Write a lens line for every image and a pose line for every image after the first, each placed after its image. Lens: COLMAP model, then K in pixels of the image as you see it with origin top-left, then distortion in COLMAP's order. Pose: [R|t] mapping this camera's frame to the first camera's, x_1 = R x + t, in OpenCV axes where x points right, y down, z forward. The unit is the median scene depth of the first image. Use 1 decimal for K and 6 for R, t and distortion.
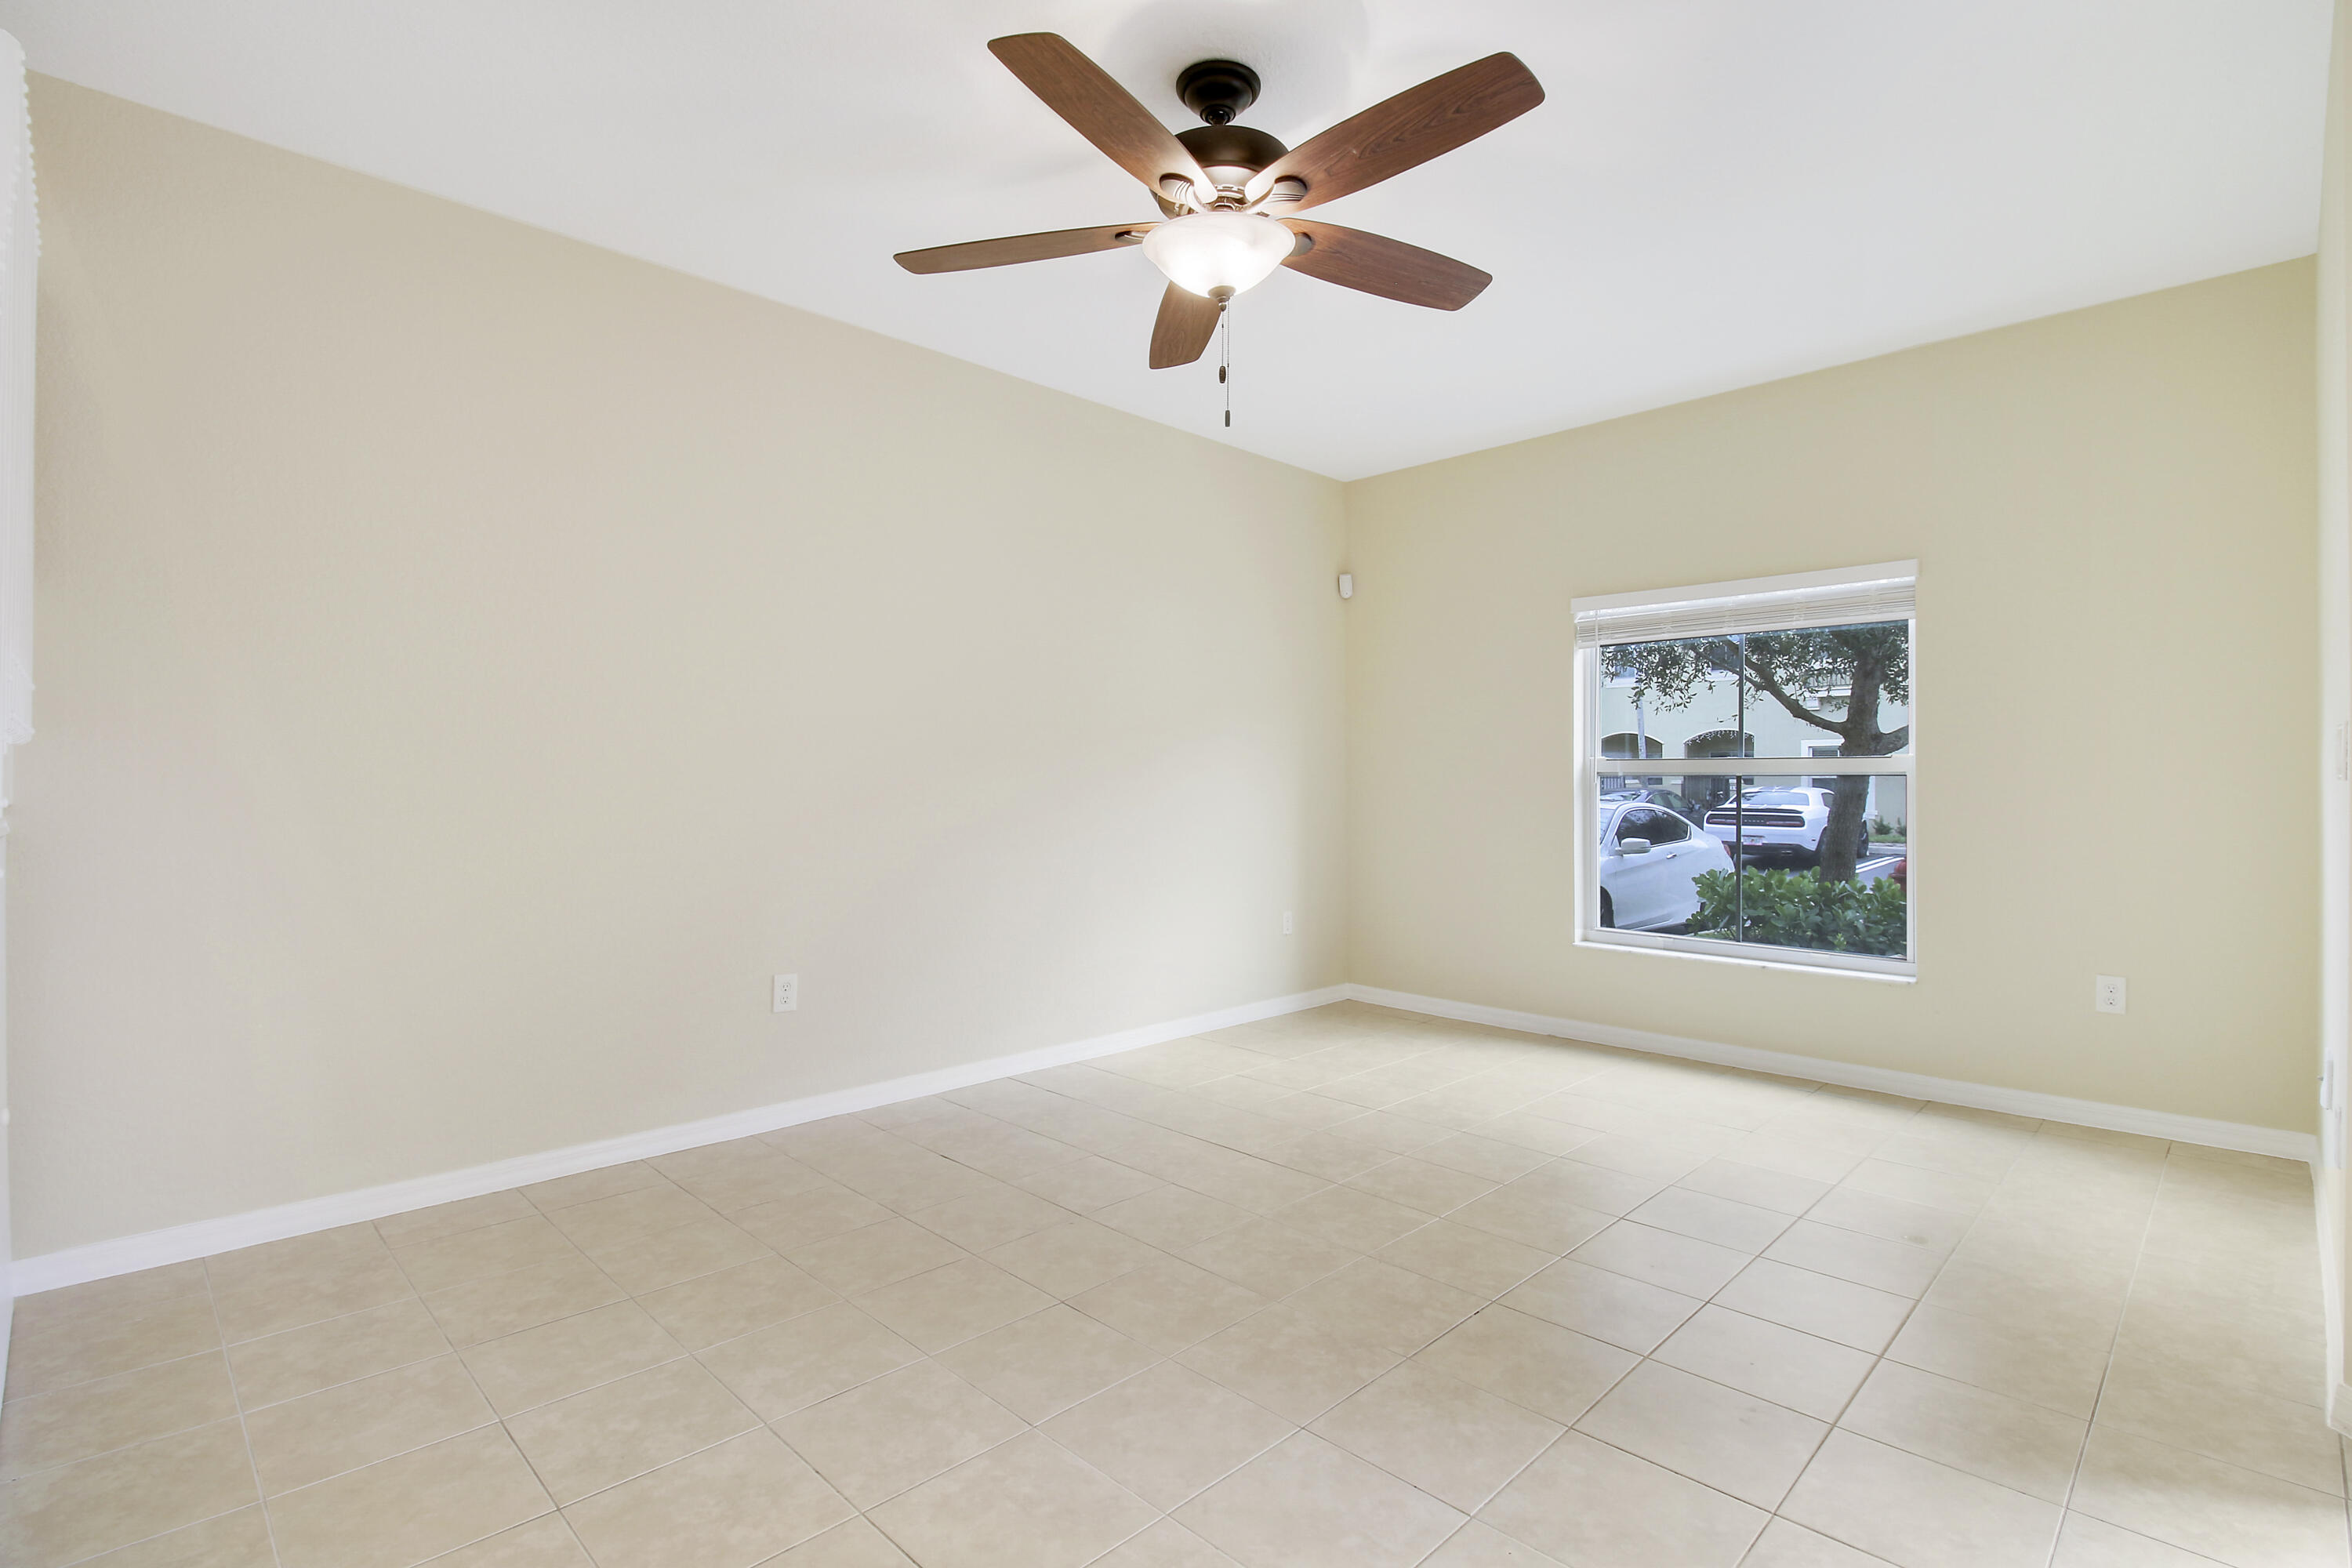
lens RADIAL K [[1080.2, 0, 1171.9], [0, 1080.2, 772.4], [0, 0, 1]] dist [0.000436, 0.000388]
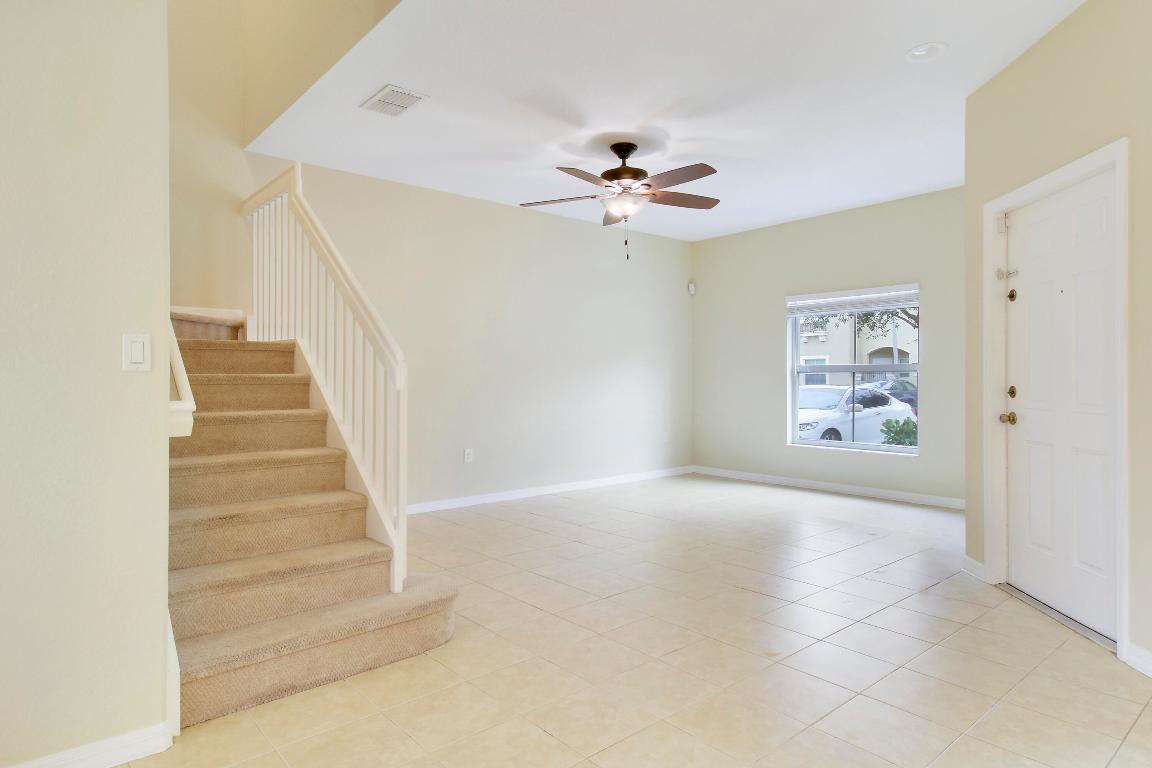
lens RADIAL K [[649.4, 0, 575.0], [0, 649.4, 378.2], [0, 0, 1]] dist [-0.000748, -0.000404]
pose [[0.997424, -0.006098, -0.071466, 0.016834], [0.006799, 0.999931, 0.009570, -0.001243], [0.071403, -0.010032, 0.997397, -0.436714]]
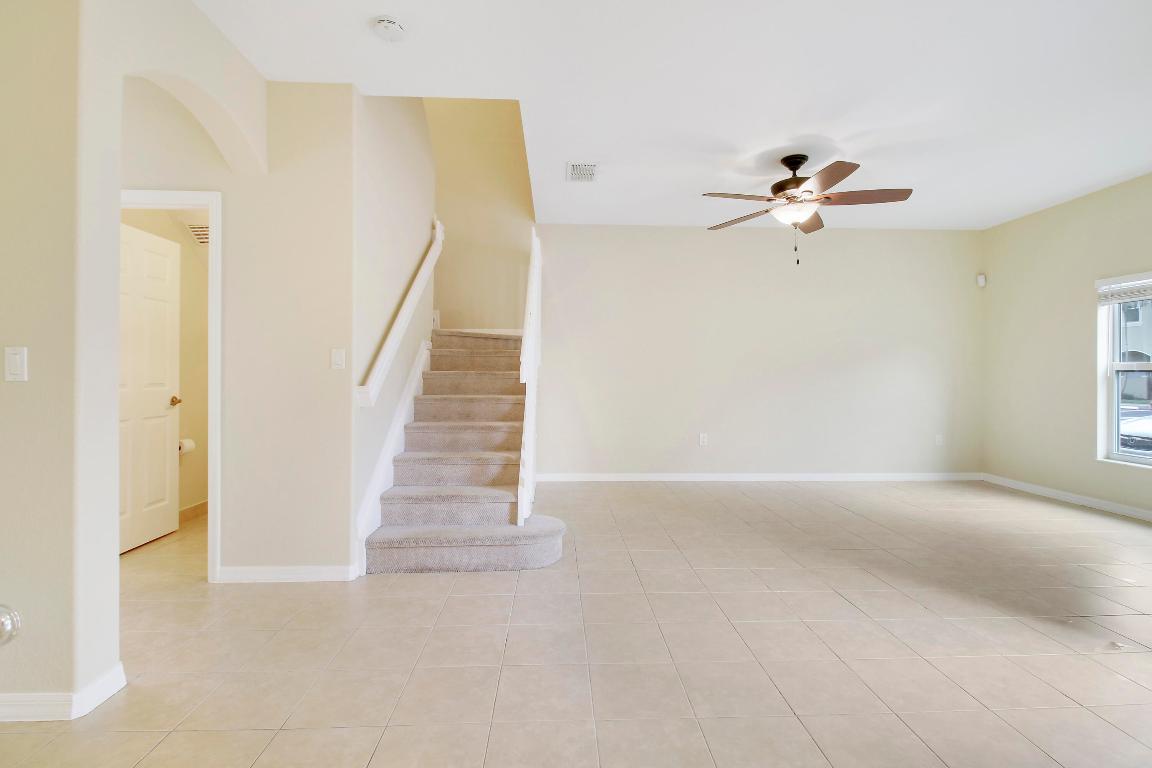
lens RADIAL K [[529.4, 0, 575.4], [0, 529.4, 375.4], [0, 0, 1]] dist [-0.016642, -0.000462]
pose [[0.734700, 0.002139, -0.678388, 0.323931], [0.003588, 0.999969, 0.007039, -0.000954], [0.678382, -0.007605, 0.734670, -0.315944]]
